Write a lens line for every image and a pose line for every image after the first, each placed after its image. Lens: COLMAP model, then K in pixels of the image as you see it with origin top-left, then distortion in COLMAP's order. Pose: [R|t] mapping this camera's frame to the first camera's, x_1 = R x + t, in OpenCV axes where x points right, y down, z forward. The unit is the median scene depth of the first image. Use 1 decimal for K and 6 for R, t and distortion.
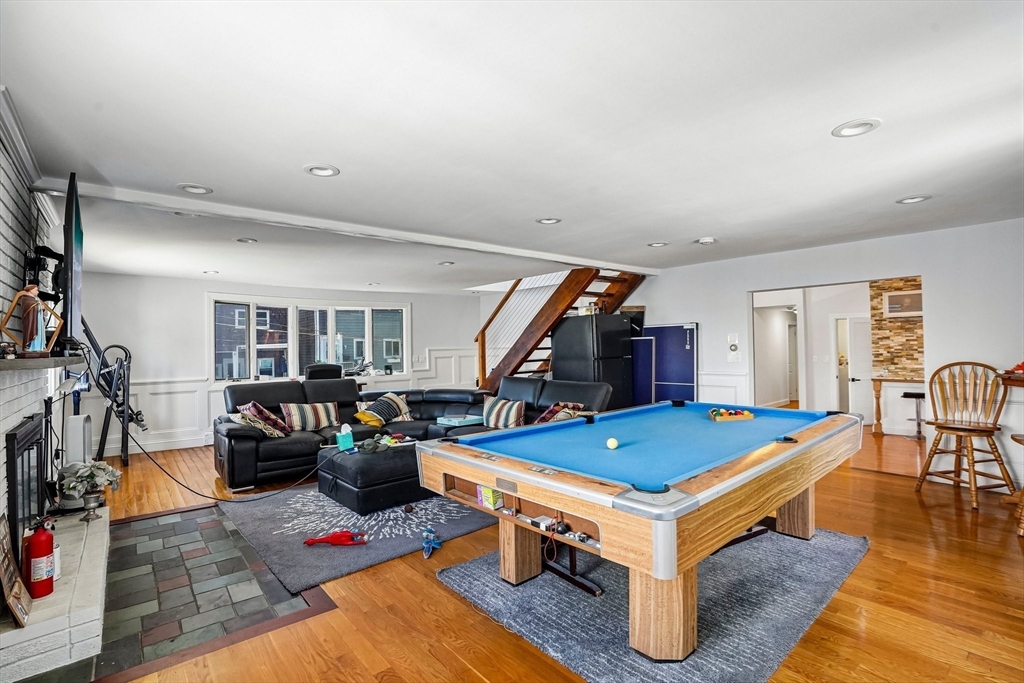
lens RADIAL K [[470.8, 0, 507.7], [0, 470.8, 335.6], [0, 0, 1]] dist [-0.041649, 0.007550]
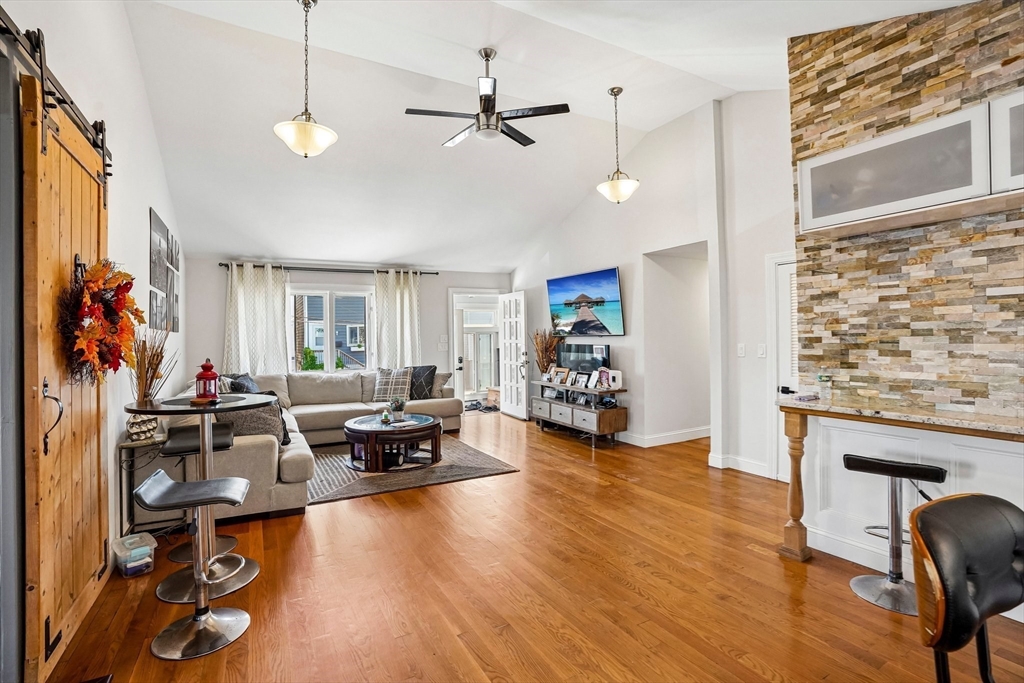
lens RADIAL K [[470.8, 0, 513.0], [0, 470.8, 335.4], [0, 0, 1]] dist [-0.041649, 0.007550]
pose [[0.980652, -0.002968, -0.195735, 0.648251], [0.007738, 0.999691, 0.023608, 0.026841], [0.195605, -0.024666, 0.980373, 0.587138]]
